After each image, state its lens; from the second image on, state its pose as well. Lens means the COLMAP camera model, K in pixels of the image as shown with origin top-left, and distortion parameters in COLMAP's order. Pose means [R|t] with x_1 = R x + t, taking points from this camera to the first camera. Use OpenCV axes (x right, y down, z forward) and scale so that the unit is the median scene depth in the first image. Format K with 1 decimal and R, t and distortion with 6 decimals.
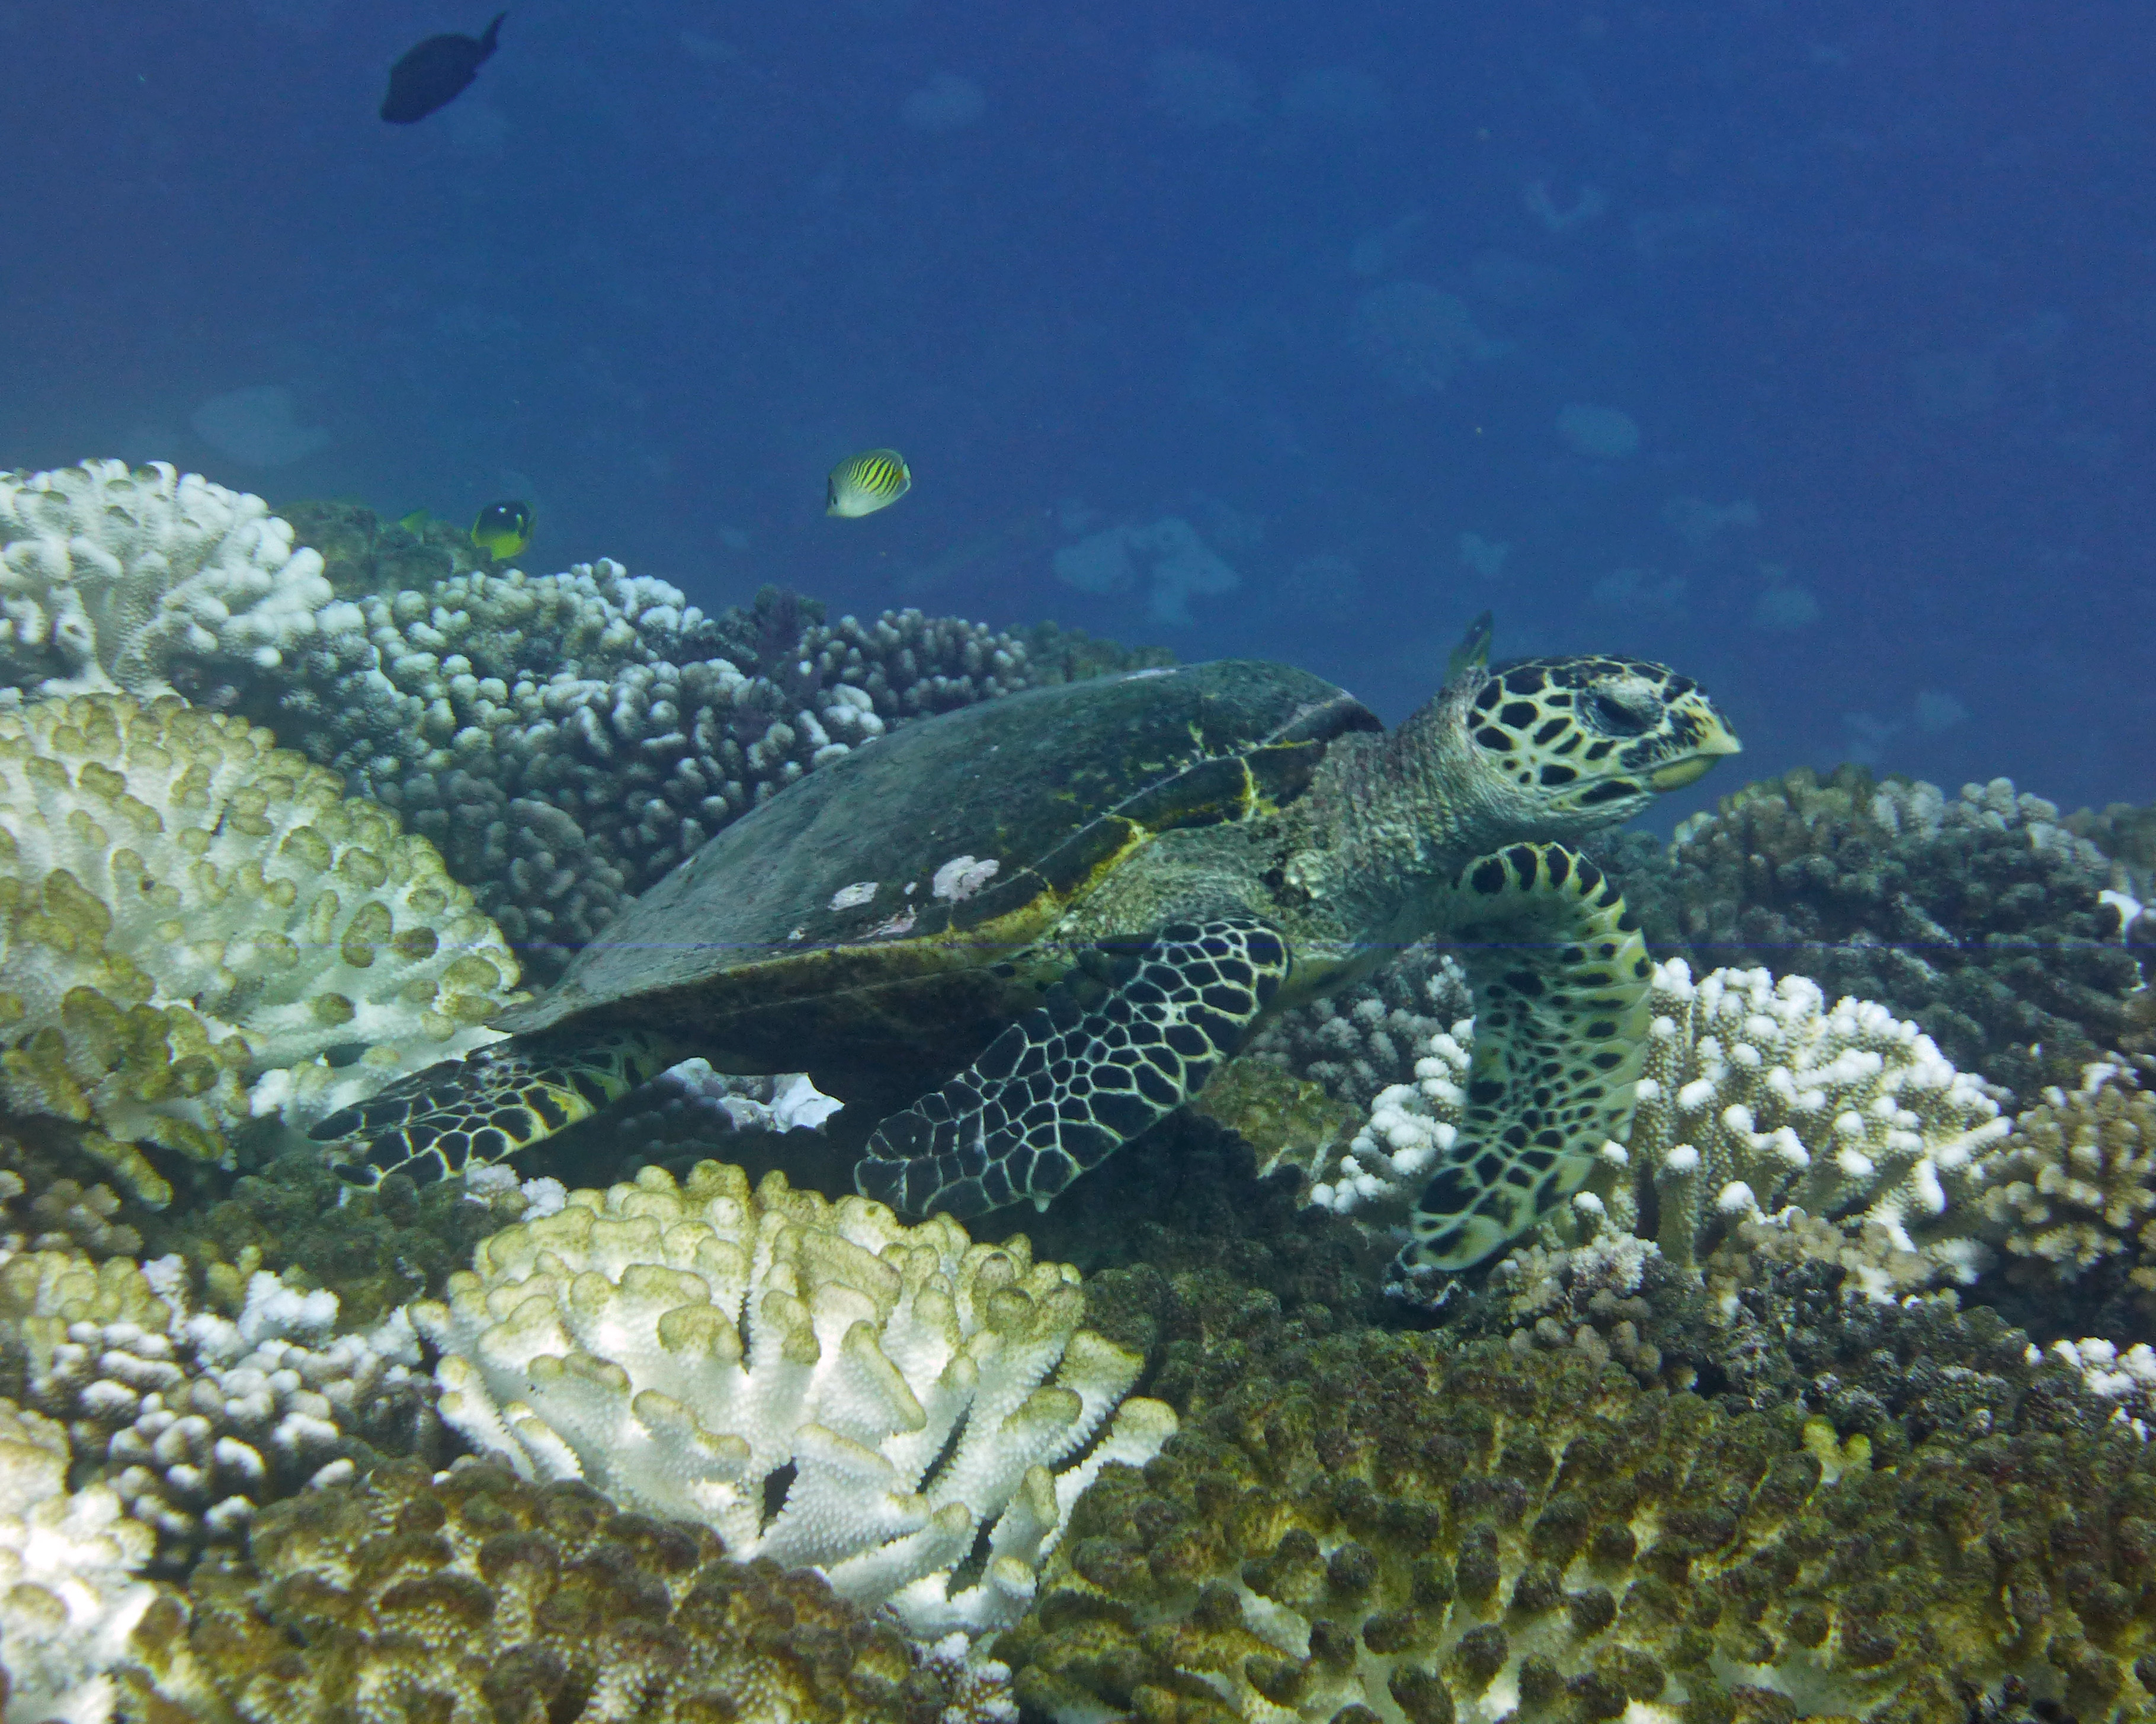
lens RADIAL K [[5697.0, 0, 1078.4], [0, 5697.0, 862.1], [0, 0, 1]] dist [0.219587, 0.000000]
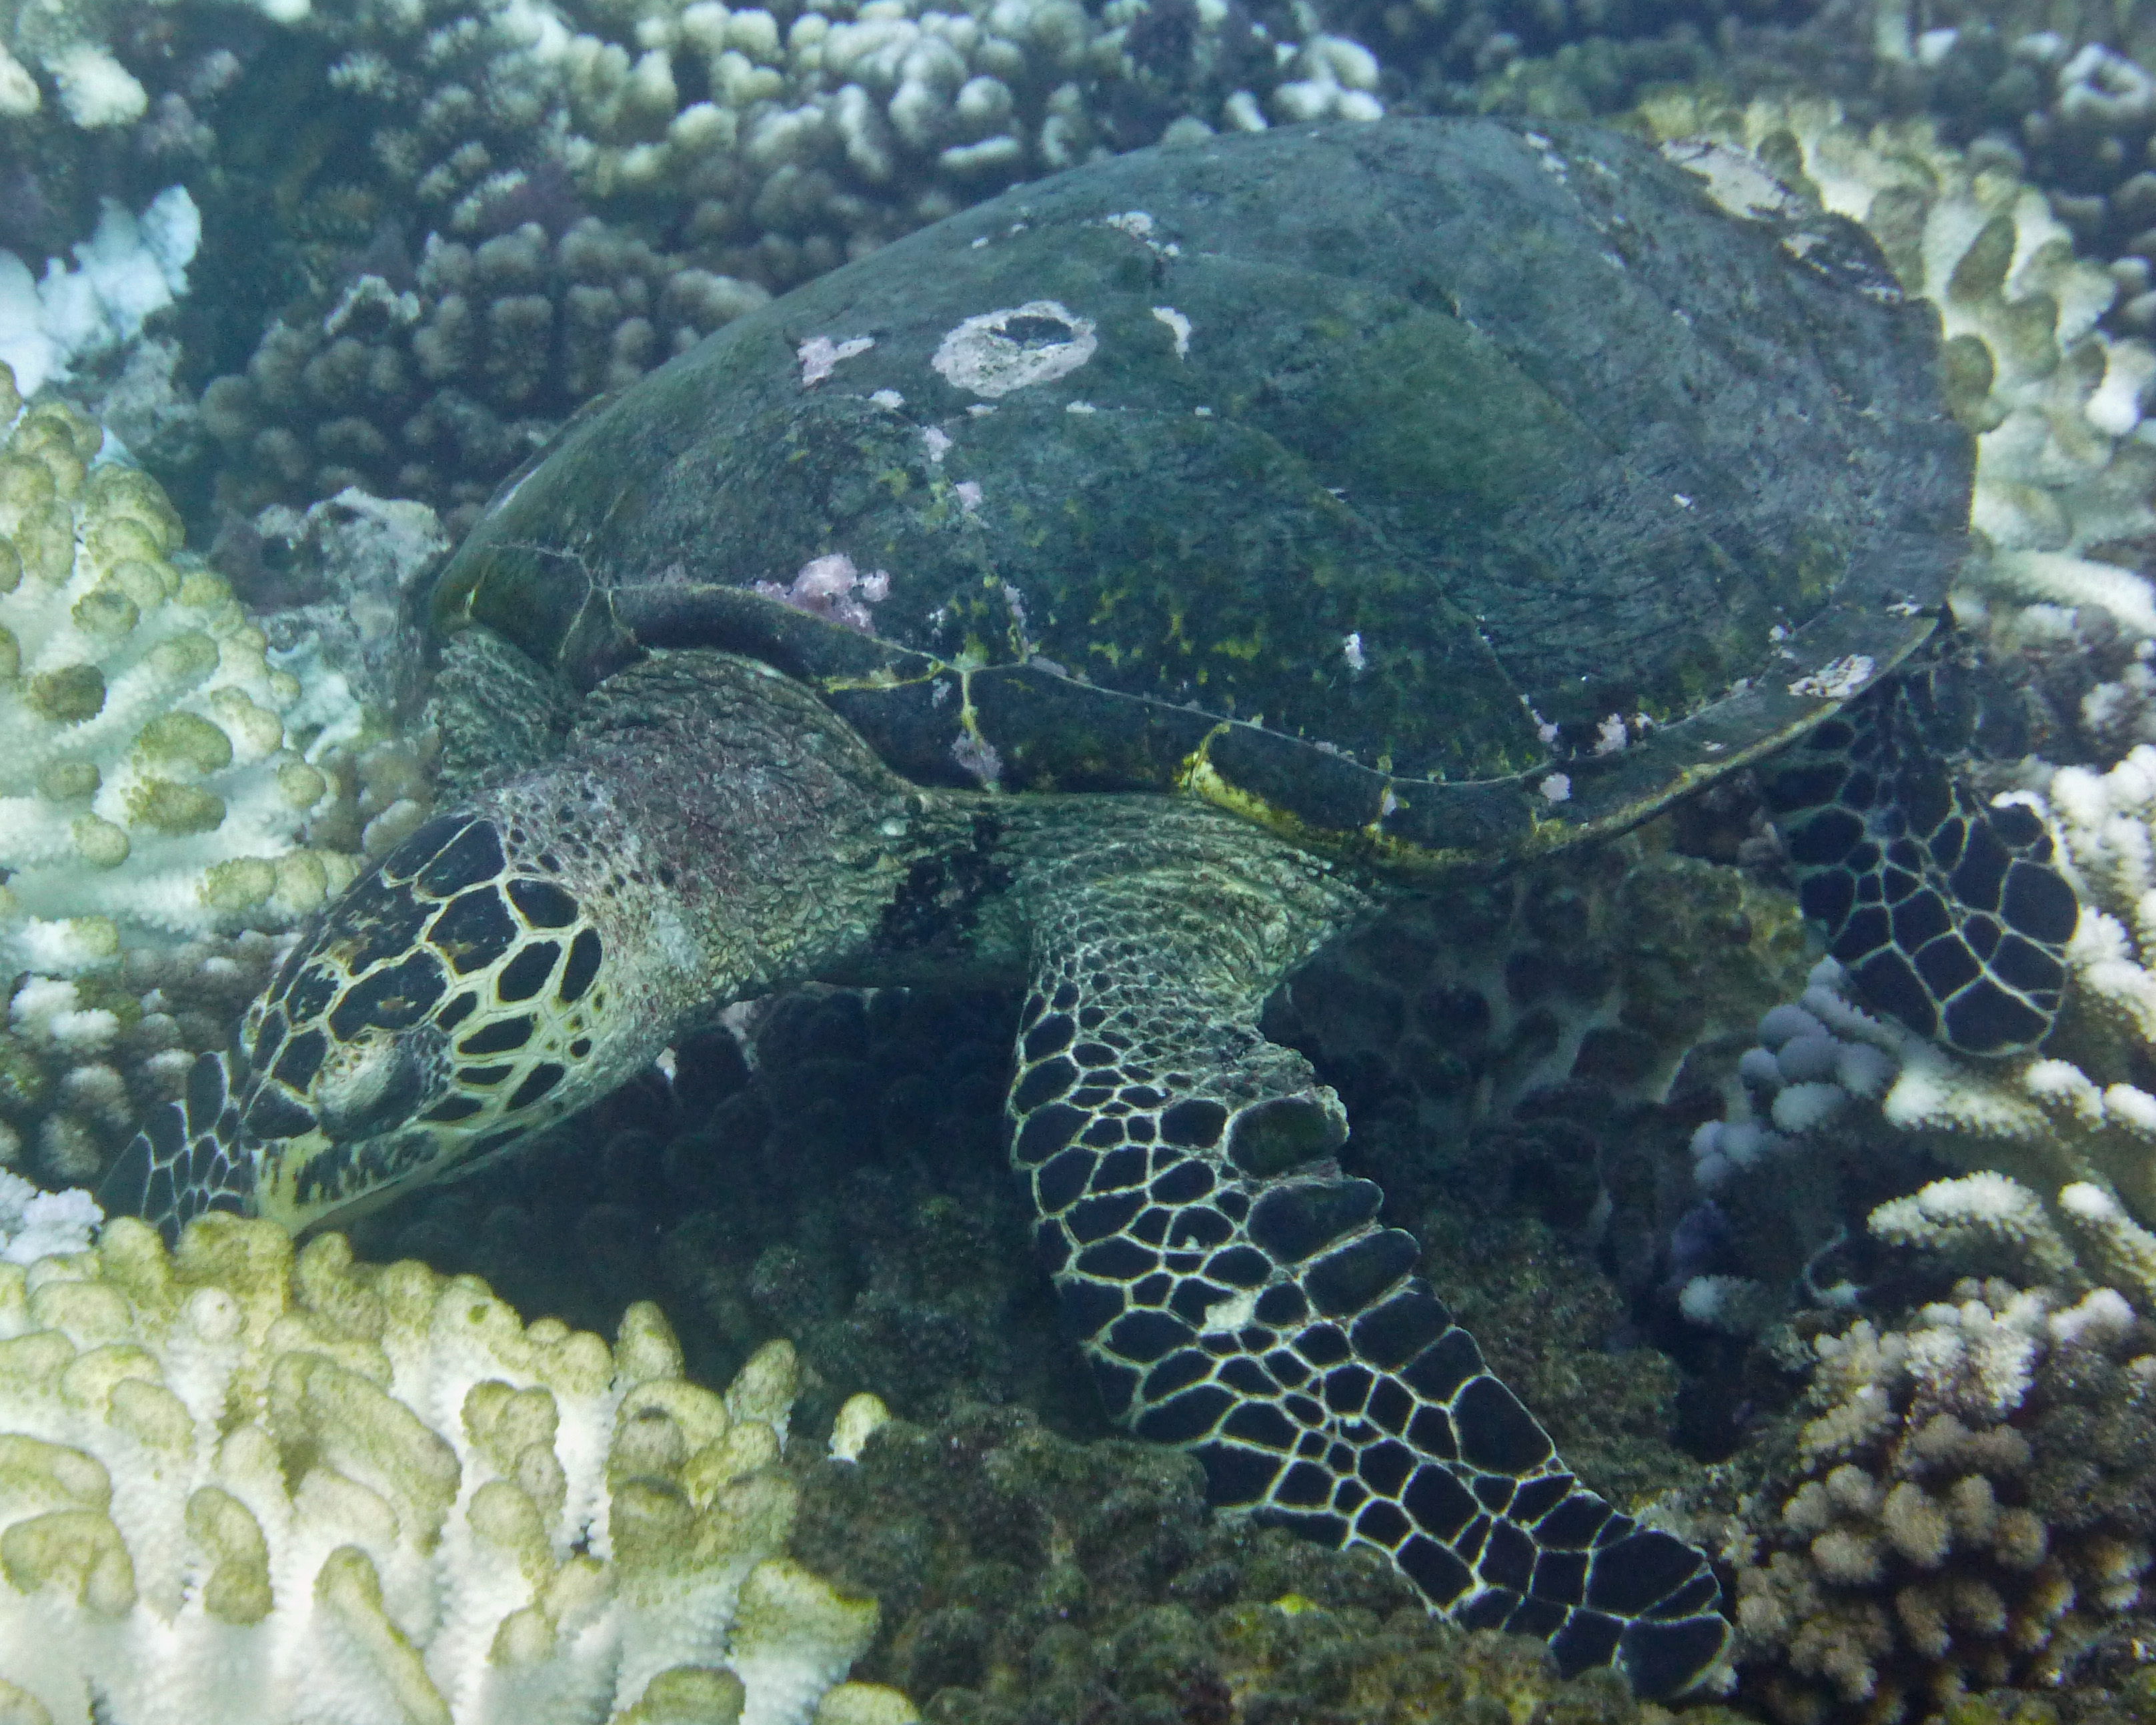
lens RADIAL K [[10476.1, 0, 1077.8], [0, 10476.1, 862.2], [0, 0, 1]] dist [0.080038, 0.000000]
pose [[0.988139, 0.008213, -0.153345, 0.140289], [0.004133, 0.996784, 0.080024, -0.051185], [0.153509, -0.079708, 0.984927, -0.006239]]
